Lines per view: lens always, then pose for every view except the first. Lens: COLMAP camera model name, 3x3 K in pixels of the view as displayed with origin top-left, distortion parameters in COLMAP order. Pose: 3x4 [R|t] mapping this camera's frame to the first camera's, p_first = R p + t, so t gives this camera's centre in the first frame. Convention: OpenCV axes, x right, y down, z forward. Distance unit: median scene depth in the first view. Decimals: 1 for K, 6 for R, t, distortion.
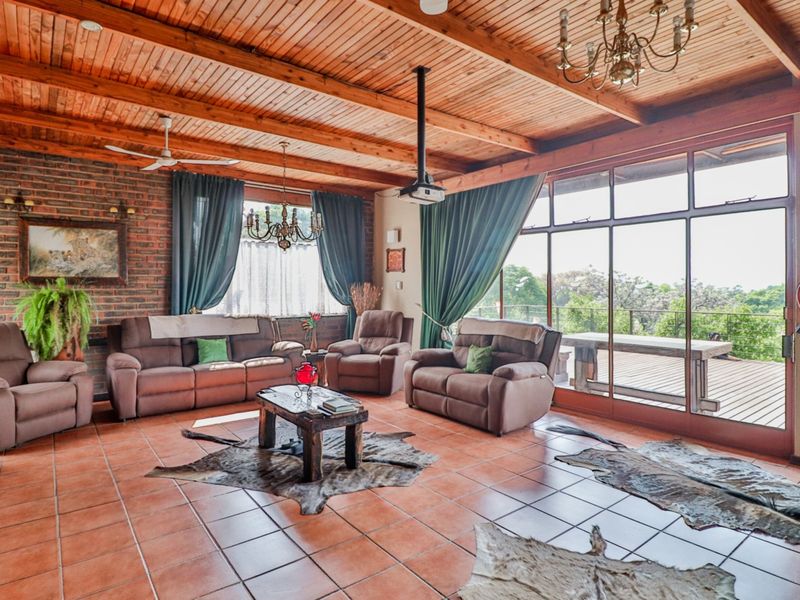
lens RADIAL K [[467.2, 0, 403.0], [0, 467.2, 294.4], [0, 0, 1]] dist [-0.004765, -0.004338]
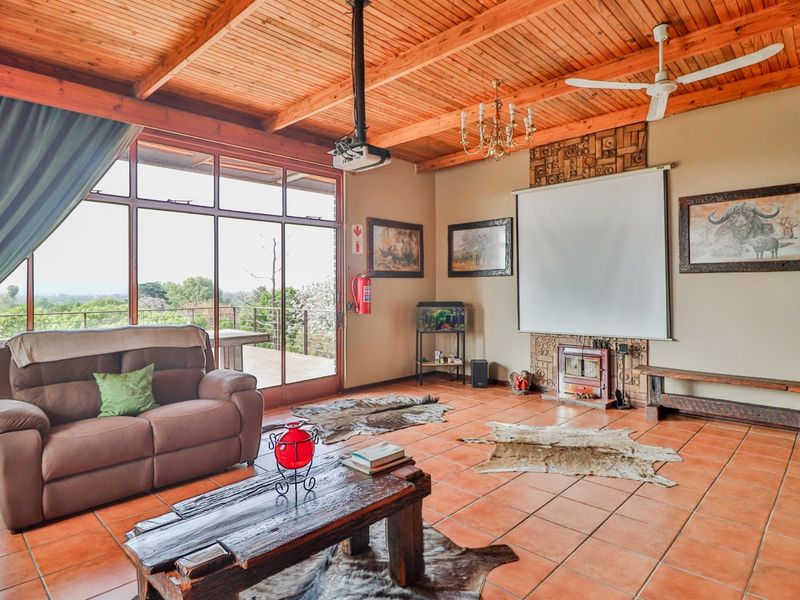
lens RADIAL K [[467.2, 0, 423.7], [0, 467.2, 287.4], [0, 0, 1]] dist [-0.004765, -0.004338]
pose [[-0.162667, -0.004635, 0.986670, -0.593711], [0.012938, 0.999893, 0.006830, -0.000694], [-0.986596, 0.013877, -0.162590, 0.771238]]
